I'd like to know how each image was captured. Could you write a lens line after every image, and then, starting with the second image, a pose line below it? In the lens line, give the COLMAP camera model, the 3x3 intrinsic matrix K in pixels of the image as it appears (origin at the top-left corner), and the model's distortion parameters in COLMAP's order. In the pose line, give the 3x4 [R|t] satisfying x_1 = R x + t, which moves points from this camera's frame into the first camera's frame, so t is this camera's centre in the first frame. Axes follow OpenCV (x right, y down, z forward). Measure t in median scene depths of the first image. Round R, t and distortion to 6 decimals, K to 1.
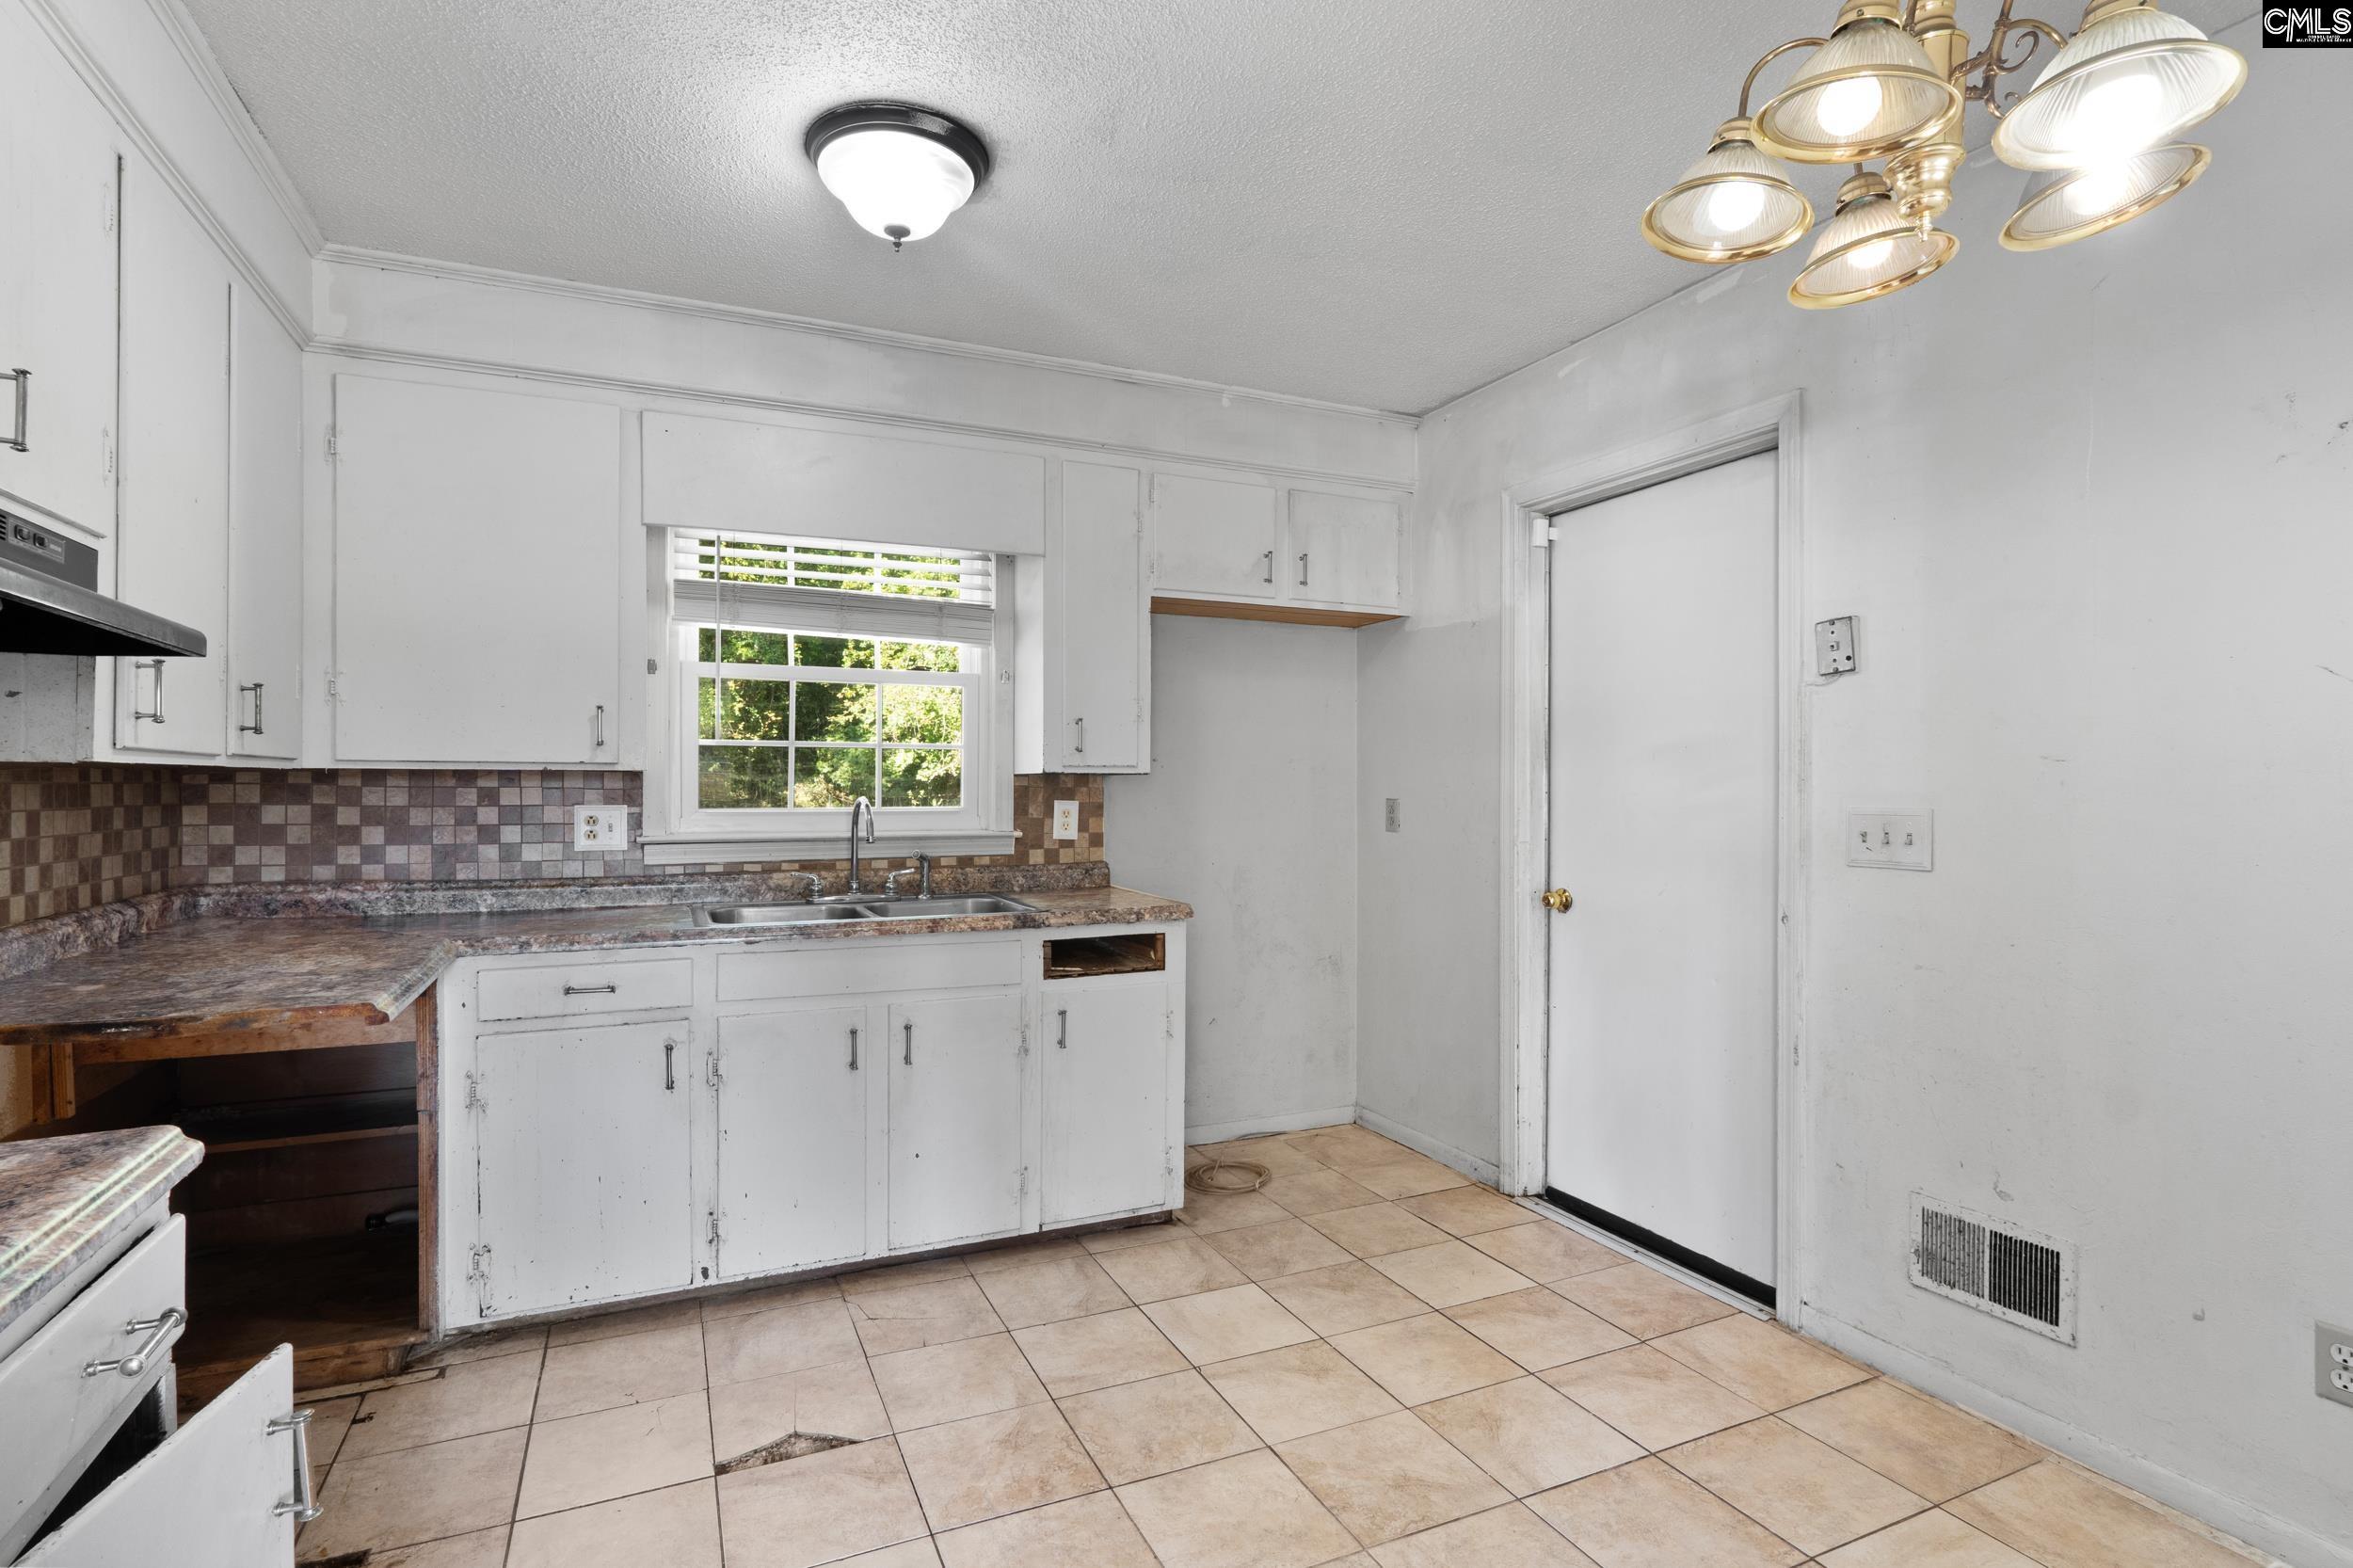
lens RADIAL K [[1107.2, 0, 1155.7], [0, 1107.2, 791.0], [0, 0, 1]] dist [-0.011716, 0.001625]
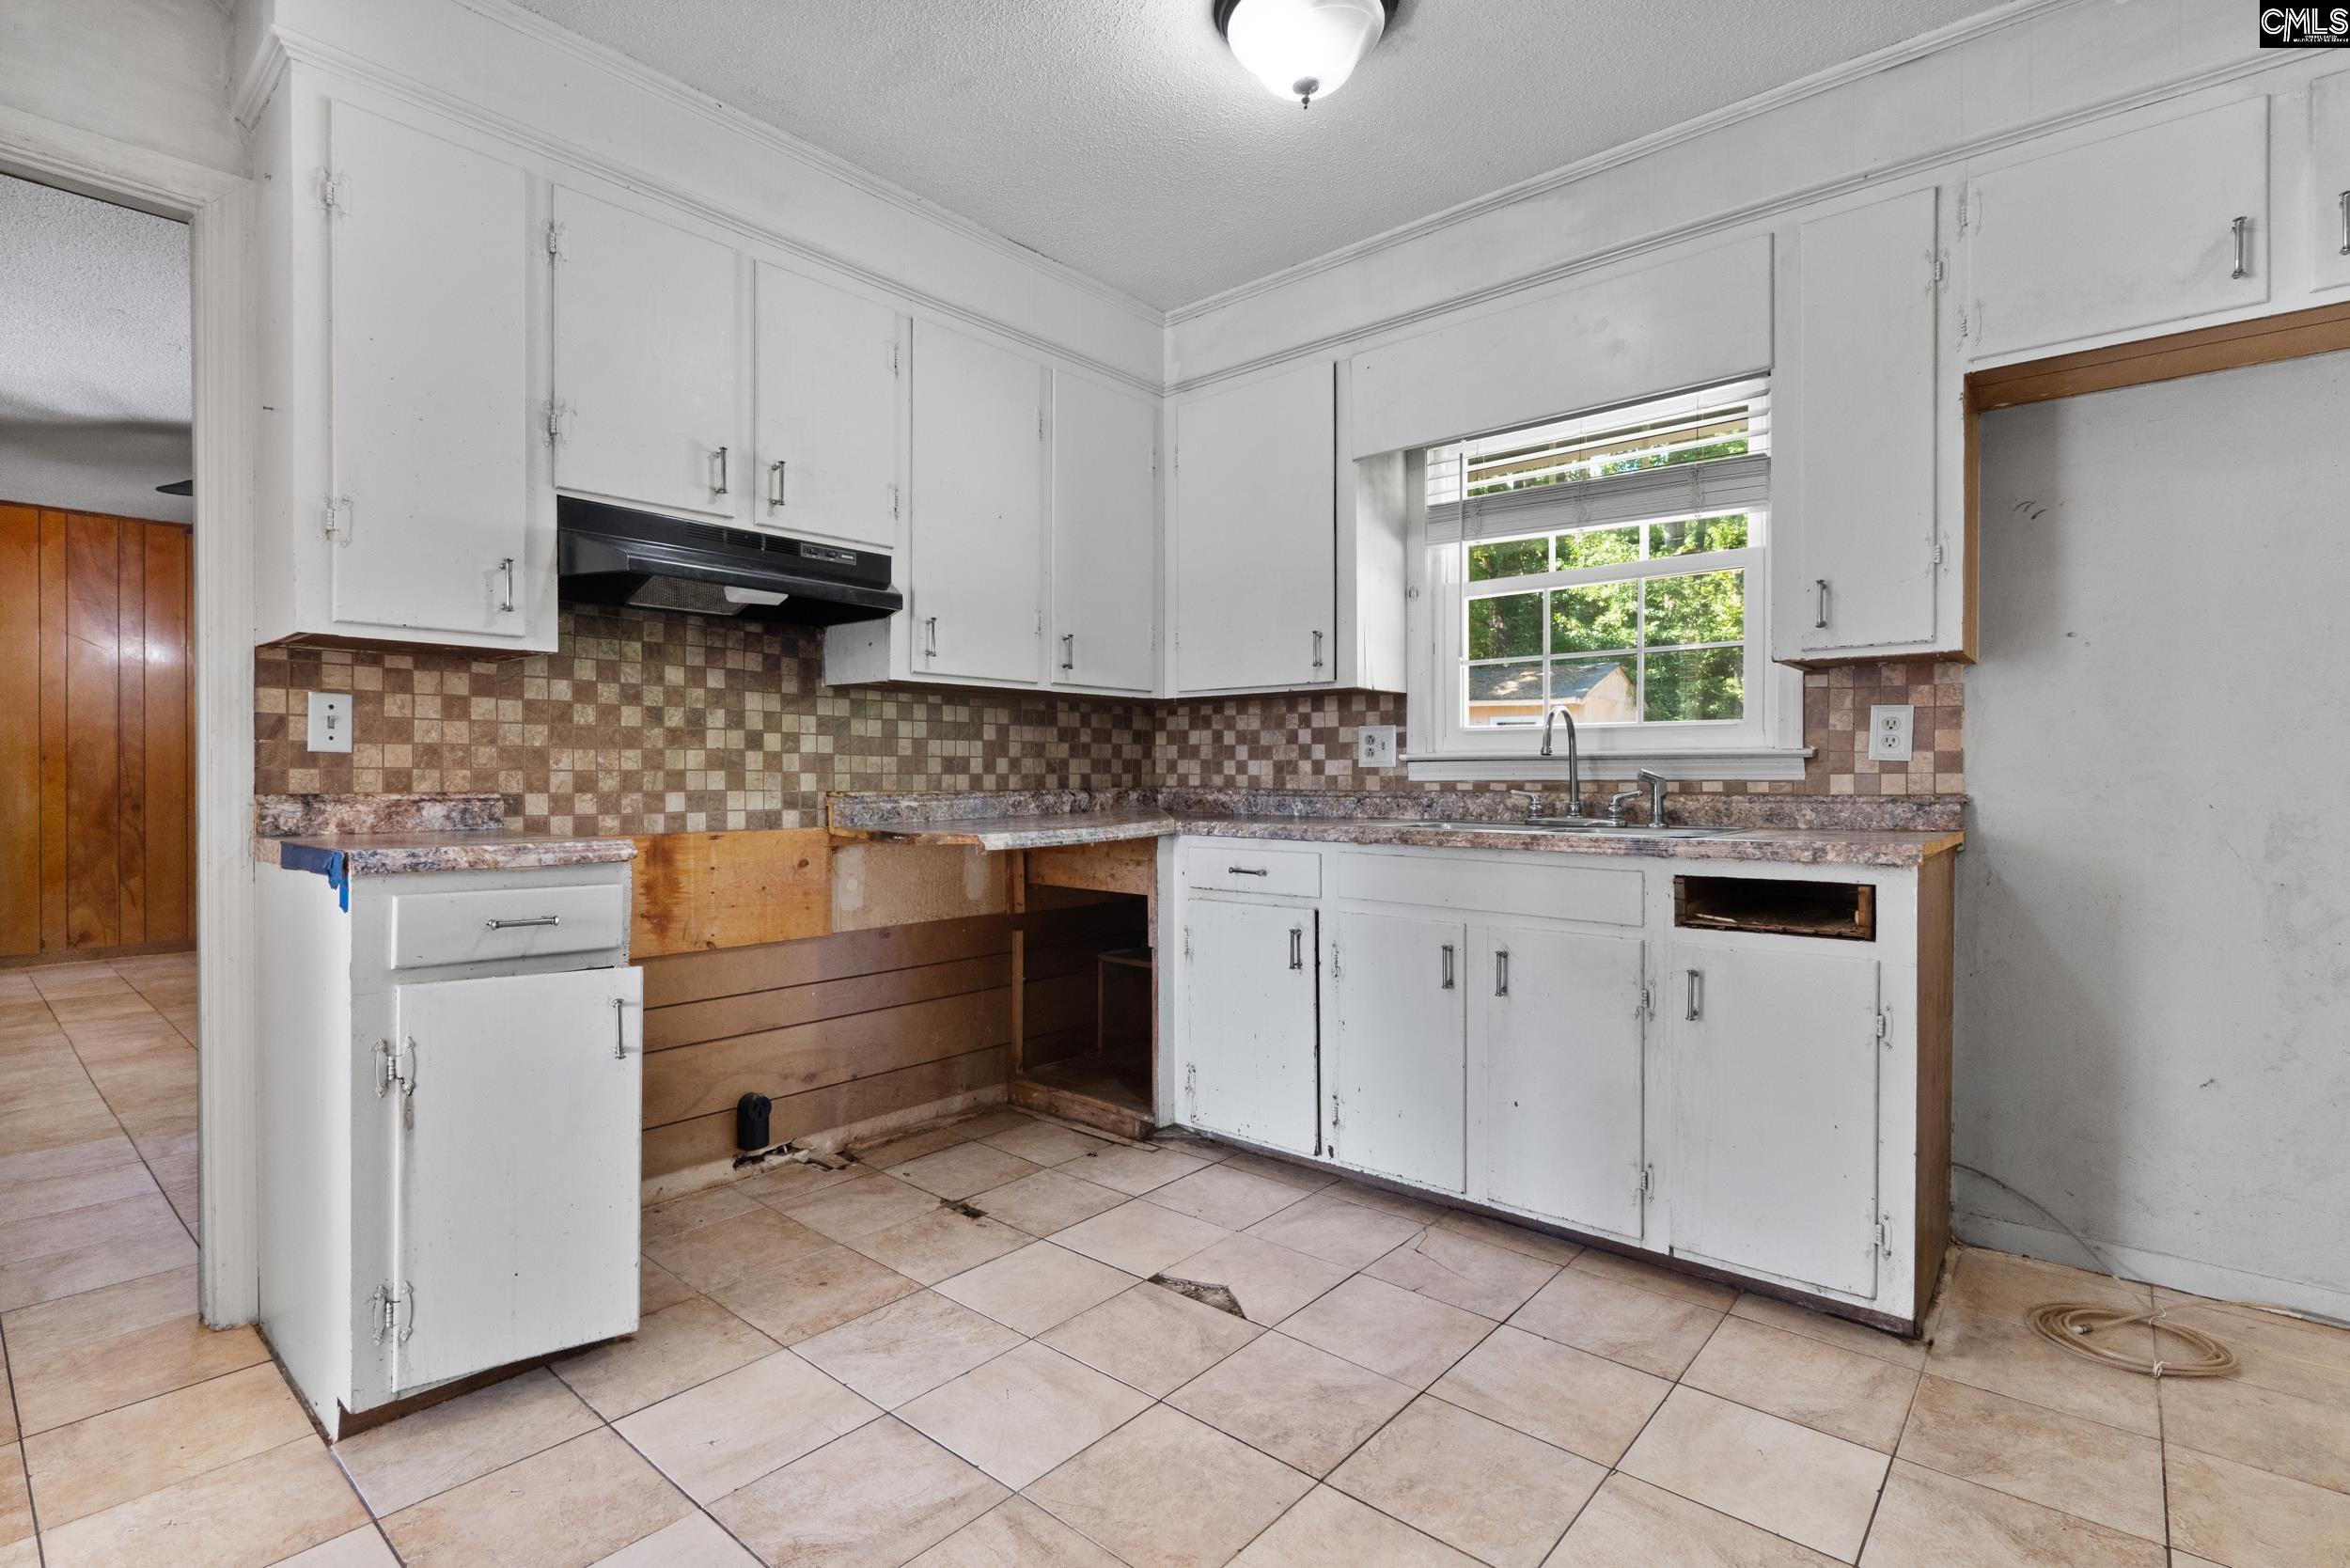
lens RADIAL K [[1105.8, 0, 1154.5], [0, 1105.8, 780.8], [0, 0, 1]] dist [-0.011716, 0.001625]
pose [[0.428460, 0.006812, -0.903535, 0.445703], [-0.003464, 0.999977, 0.005896, 0.069423], [0.903554, 0.000604, 0.428473, 0.364851]]
